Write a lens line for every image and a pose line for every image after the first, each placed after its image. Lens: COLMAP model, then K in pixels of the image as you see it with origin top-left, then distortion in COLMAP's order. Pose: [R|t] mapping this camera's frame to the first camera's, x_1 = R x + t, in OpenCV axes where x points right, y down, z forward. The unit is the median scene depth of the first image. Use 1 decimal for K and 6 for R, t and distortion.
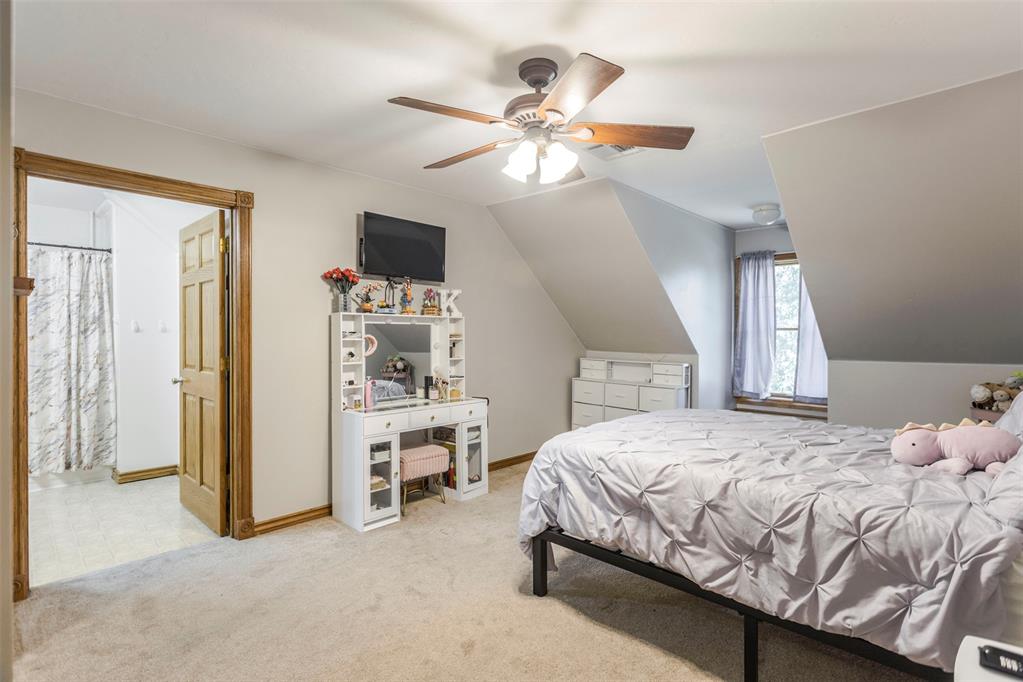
lens RADIAL K [[499.8, 0, 516.3], [0, 499.8, 332.0], [0, 0, 1]] dist [-0.001786, 0.000917]
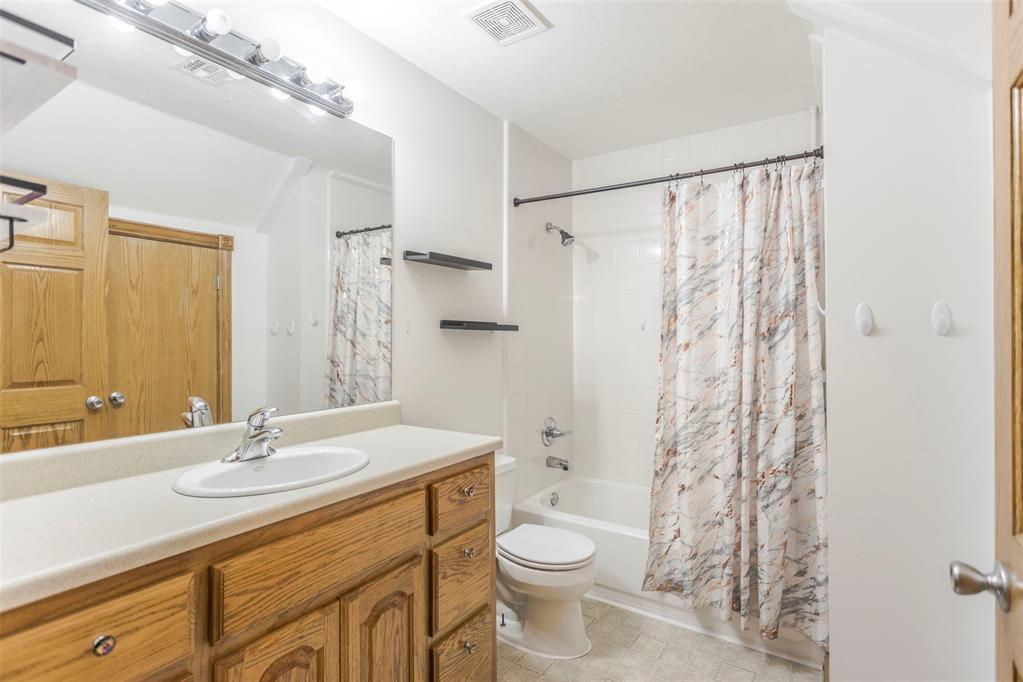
lens RADIAL K [[499.8, 0, 515.6], [0, 499.8, 336.0], [0, 0, 1]] dist [-0.001786, 0.000917]
pose [[0.196692, -0.007597, -0.980436, -0.450844], [-0.007102, 0.999933, -0.009172, 0.006369], [0.980440, 0.008767, 0.196625, 0.675474]]
